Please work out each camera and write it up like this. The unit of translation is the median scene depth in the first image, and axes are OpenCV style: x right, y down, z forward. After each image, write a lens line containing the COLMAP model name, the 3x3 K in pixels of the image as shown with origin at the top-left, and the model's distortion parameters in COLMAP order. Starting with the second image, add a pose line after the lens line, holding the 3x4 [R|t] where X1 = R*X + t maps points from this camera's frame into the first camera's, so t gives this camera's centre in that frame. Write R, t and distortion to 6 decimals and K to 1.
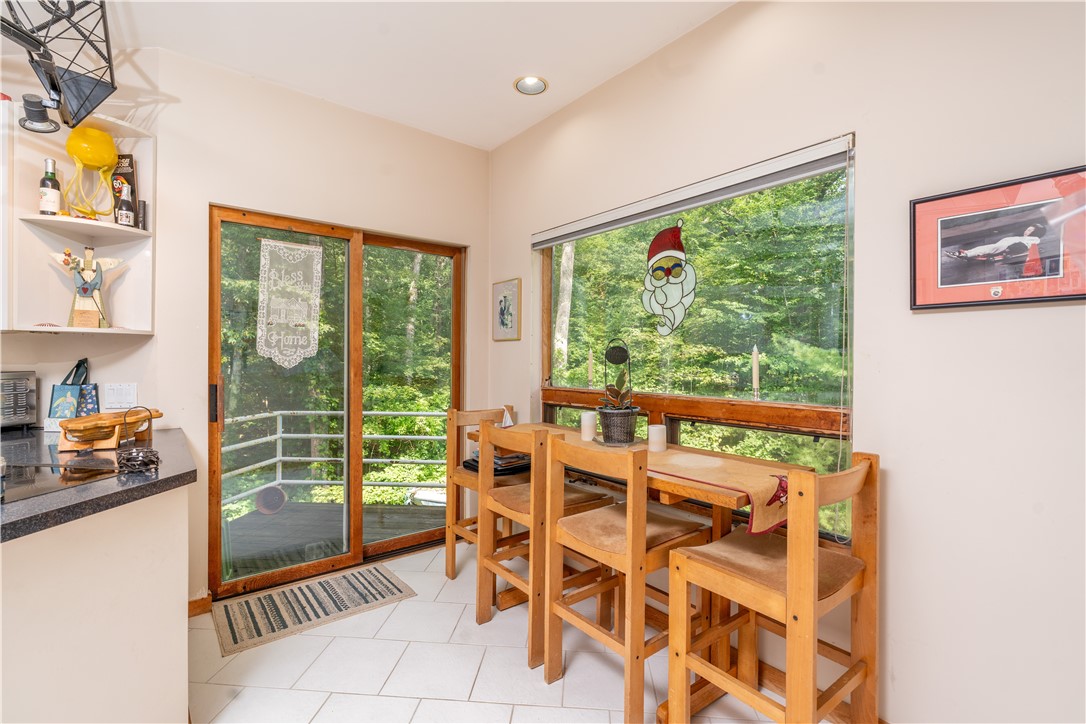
lens RADIAL K [[487.2, 0, 540.4], [0, 487.2, 361.7], [0, 0, 1]] dist [-0.007500, 0.003720]
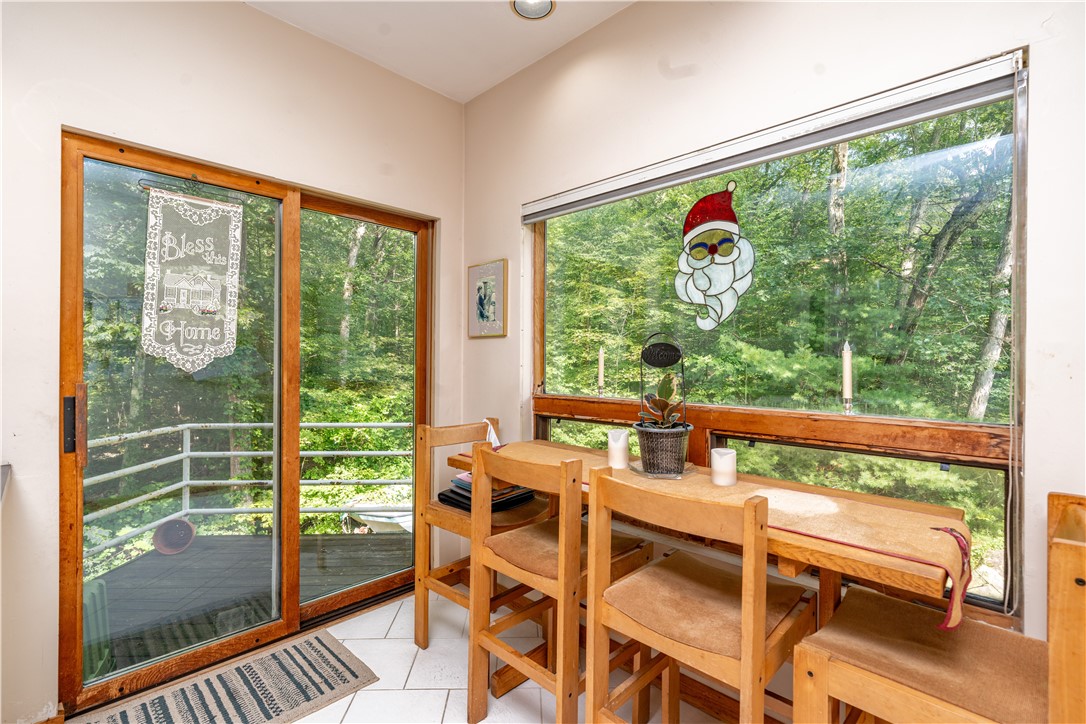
lens RADIAL K [[487.2, 0, 540.4], [0, 487.2, 361.7], [0, 0, 1]] dist [-0.007500, 0.003720]
pose [[0.992164, 0.001086, 0.124935, -0.094567], [-0.000823, 0.999997, -0.002157, -0.000872], [-0.124937, 0.002038, 0.992163, 0.217613]]
